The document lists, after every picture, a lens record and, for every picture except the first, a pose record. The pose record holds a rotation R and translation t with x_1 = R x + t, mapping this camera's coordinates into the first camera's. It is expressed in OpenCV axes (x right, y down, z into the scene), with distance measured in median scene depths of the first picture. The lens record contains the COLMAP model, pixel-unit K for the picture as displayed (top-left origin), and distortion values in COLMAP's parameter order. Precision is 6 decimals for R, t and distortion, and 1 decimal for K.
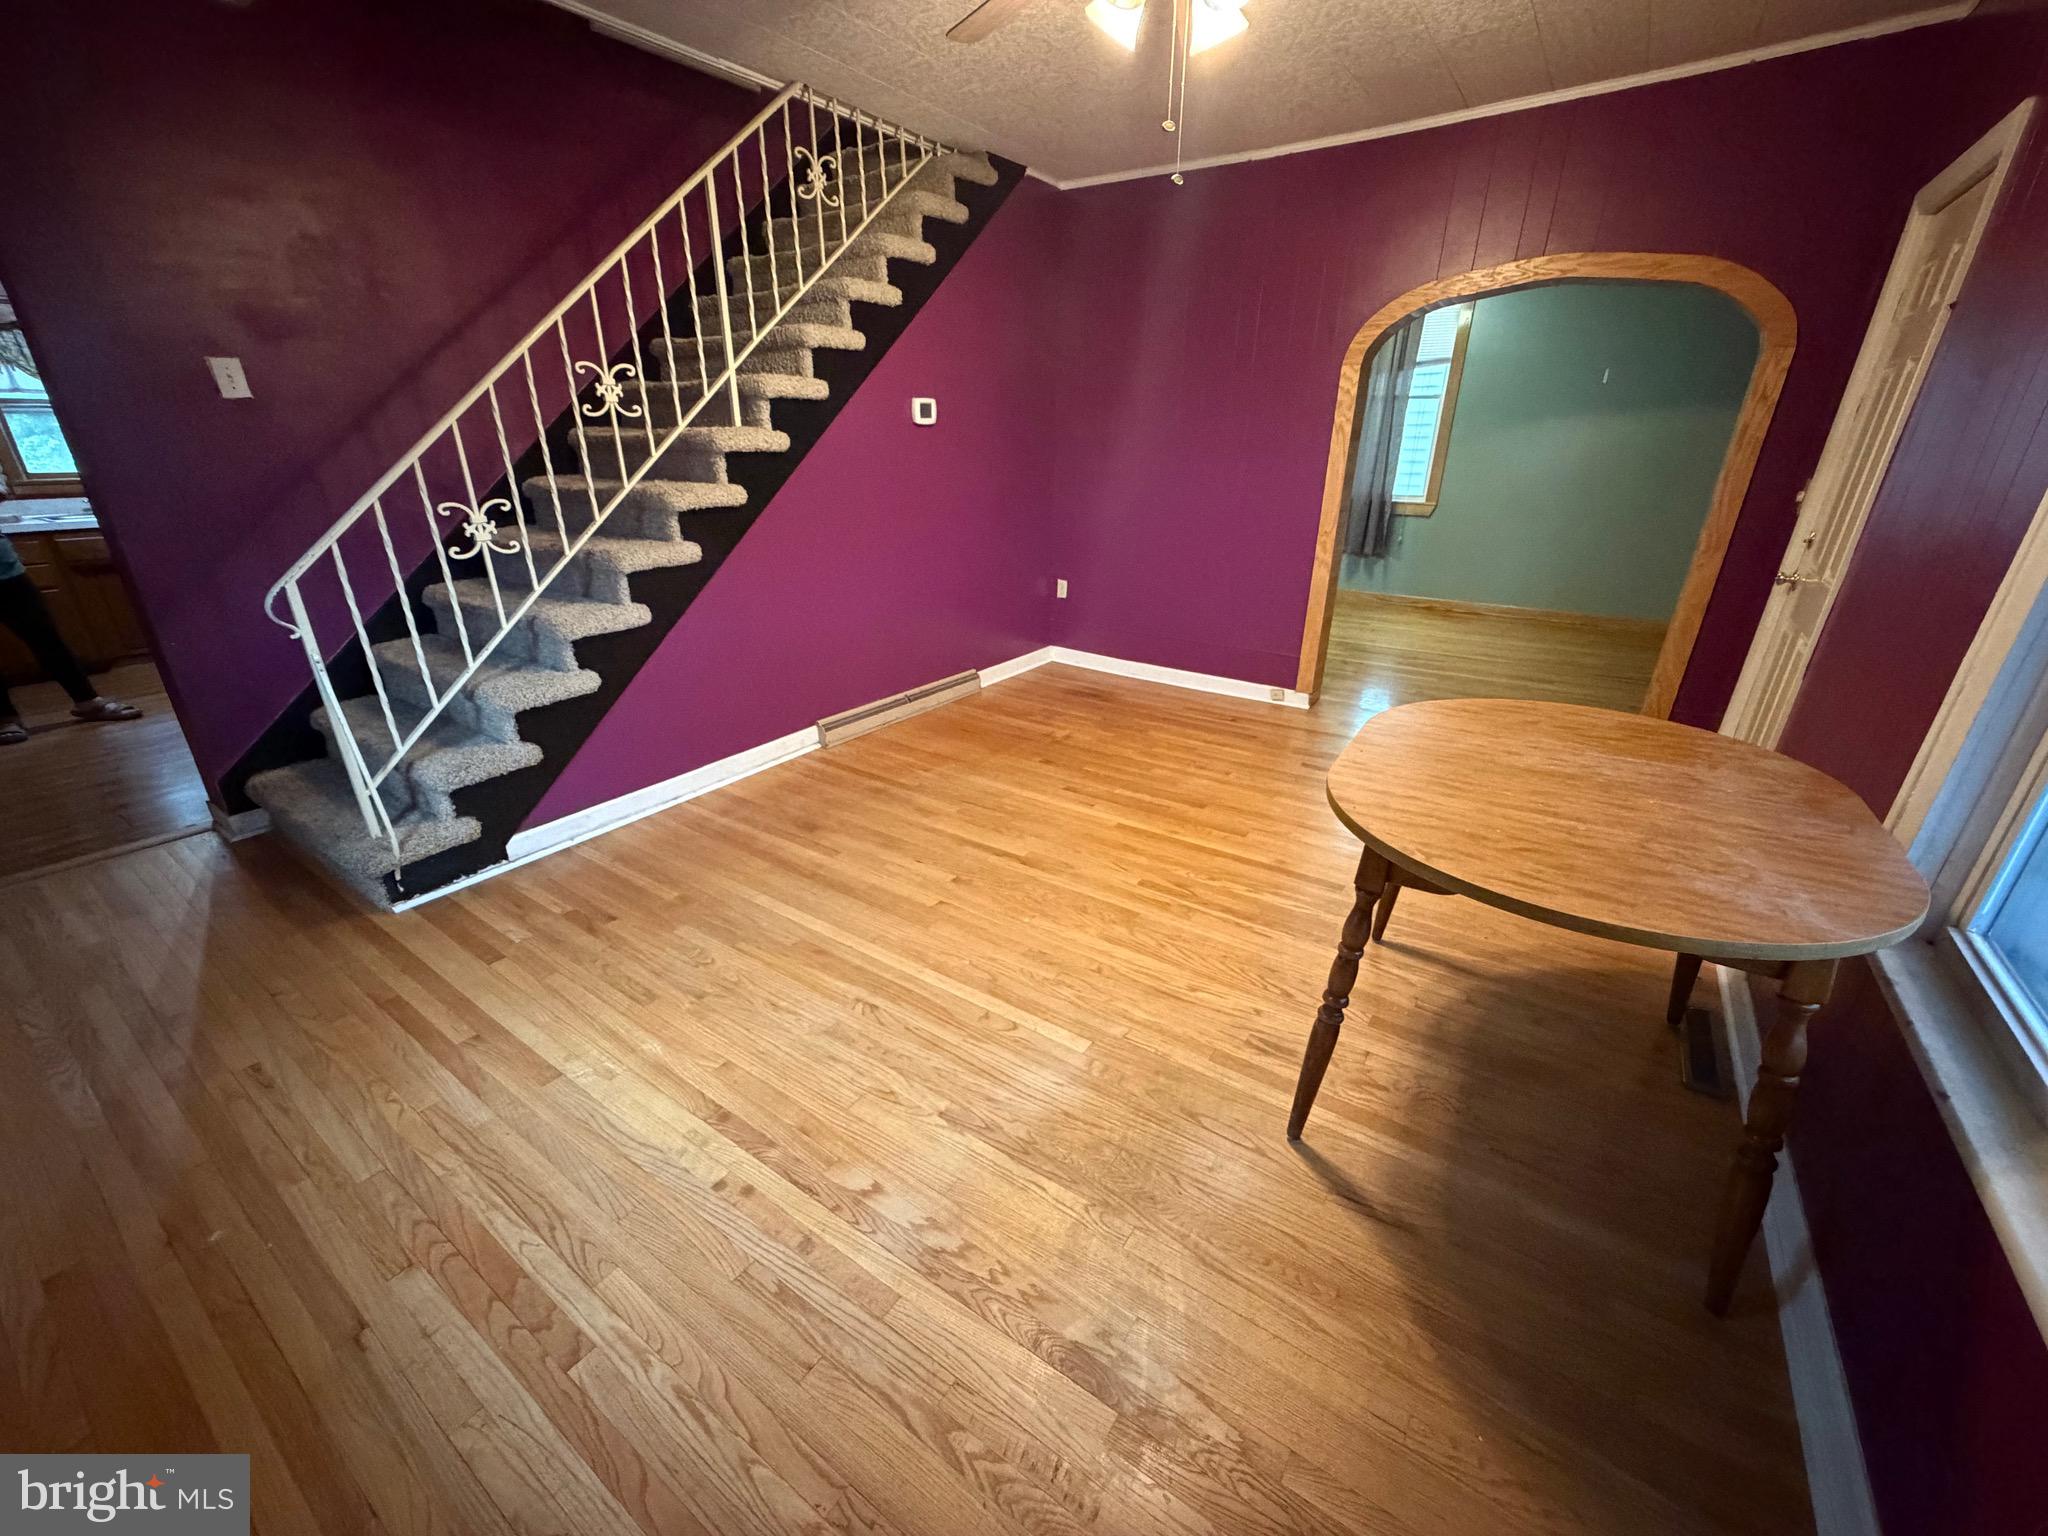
lens RADIAL K [[805.8, 0, 1016.6], [0, 805.8, 763.2], [0, 0, 1]] dist [0.000060, 0.000100]
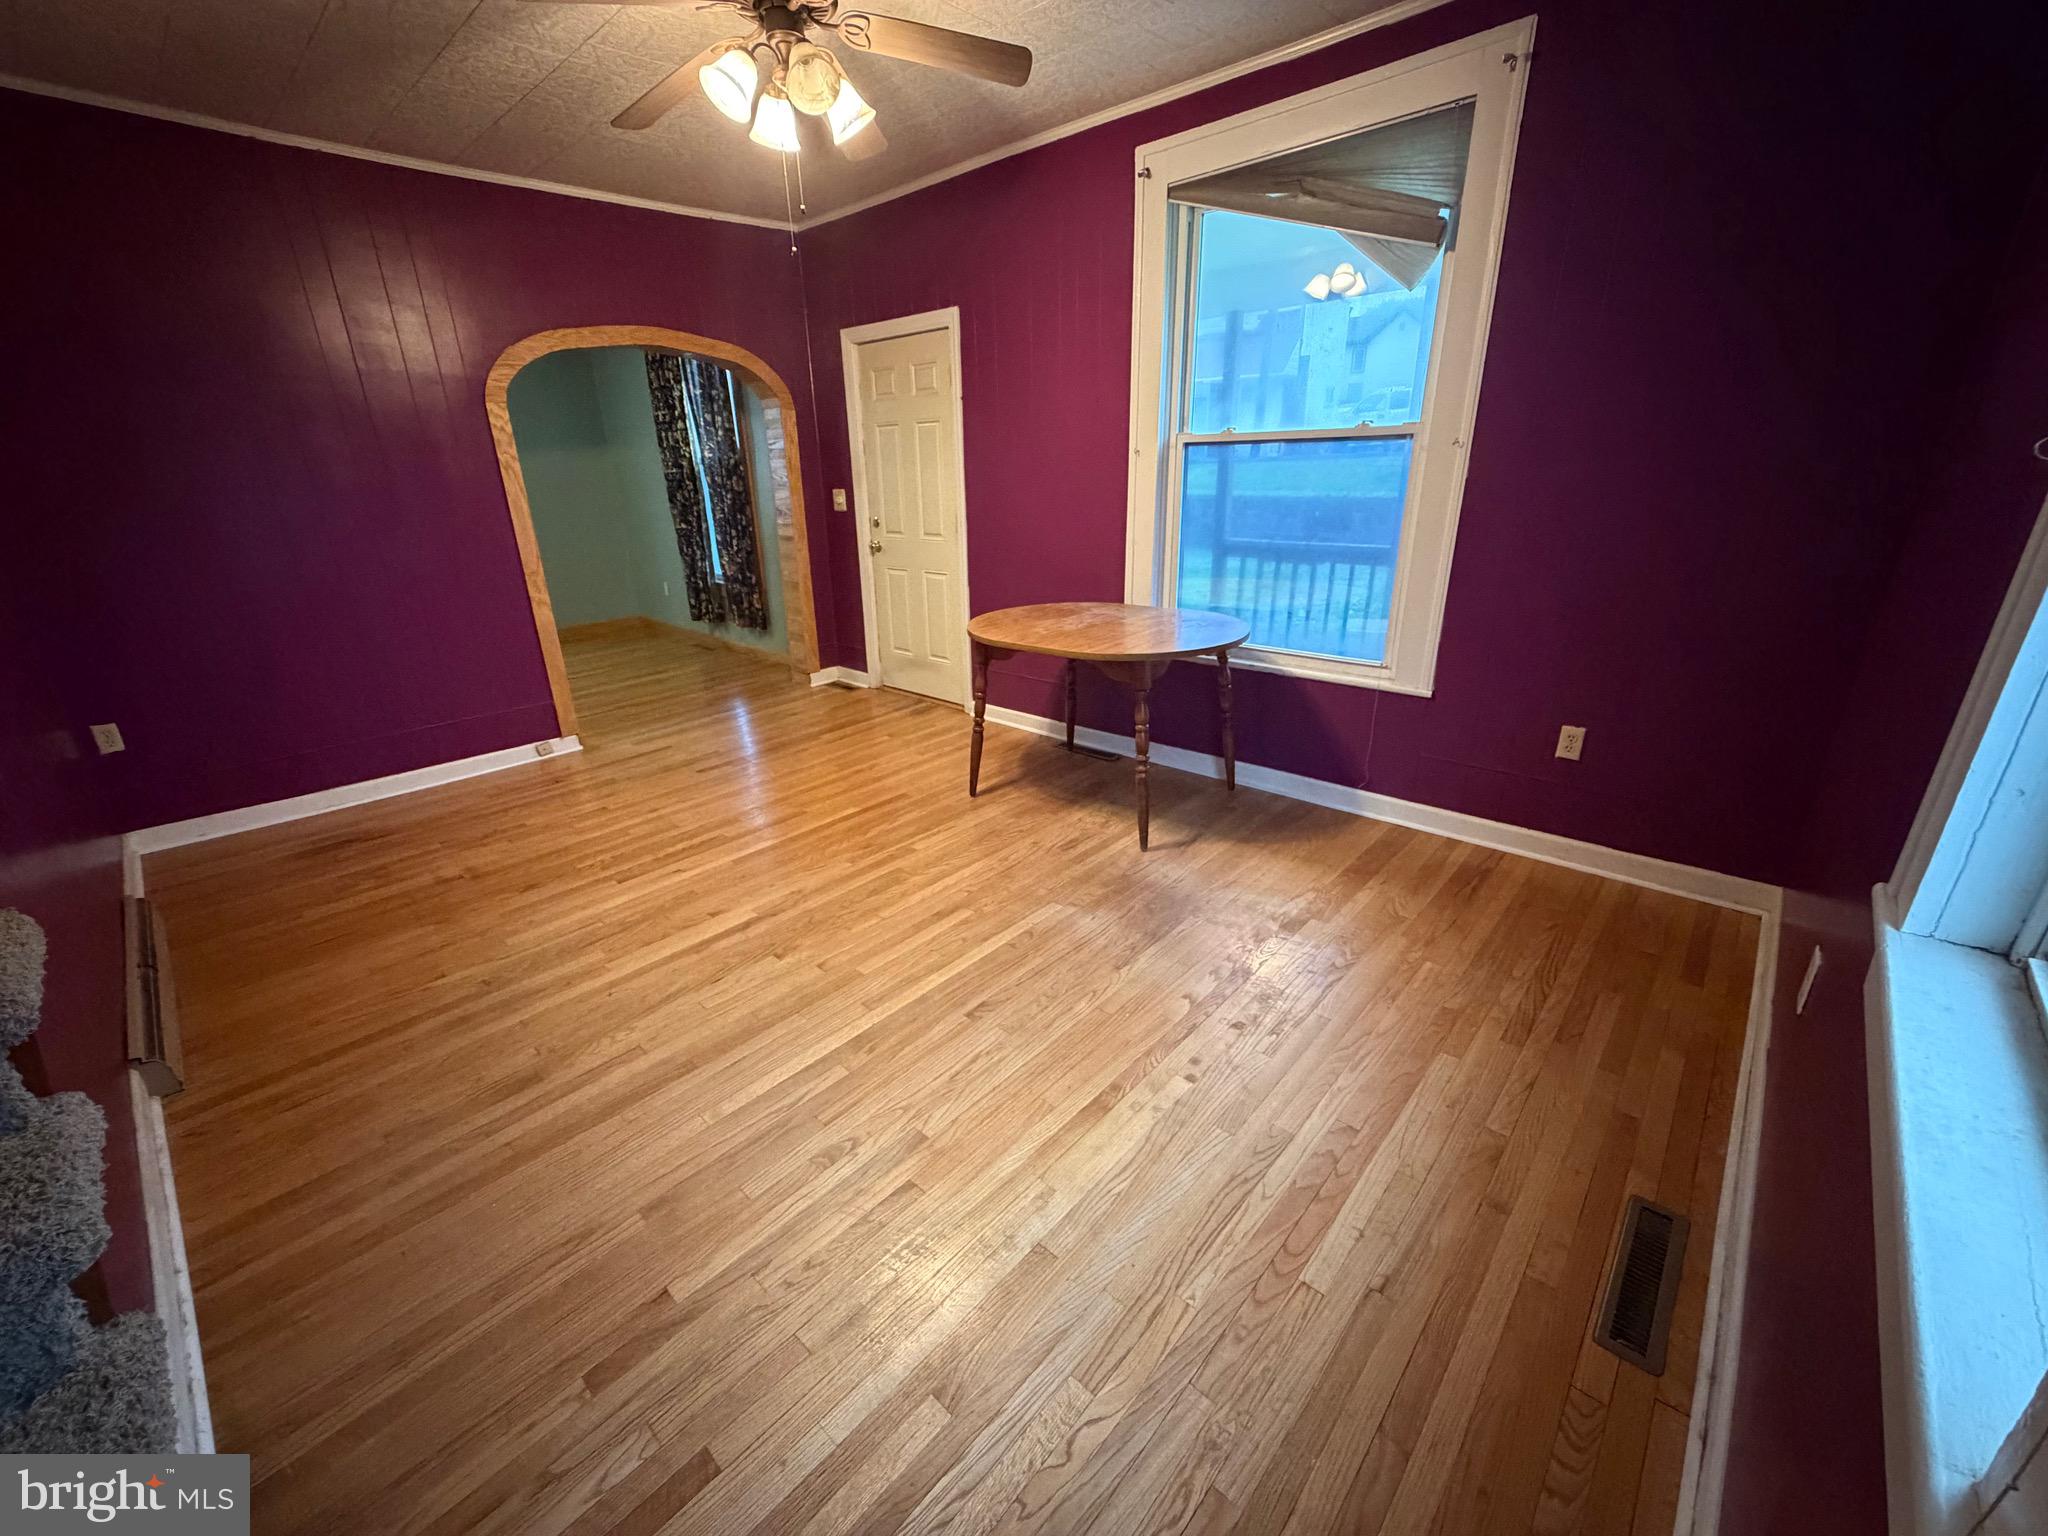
lens RADIAL K [[805.8, 0, 1016.6], [0, 805.8, 763.2], [0, 0, 1]] dist [0.000060, 0.000100]
pose [[0.151605, -0.353411, 0.923102, -0.796151], [0.398390, 0.876529, 0.270151, -0.182295], [-0.904600, 0.326798, 0.273682, 0.448691]]
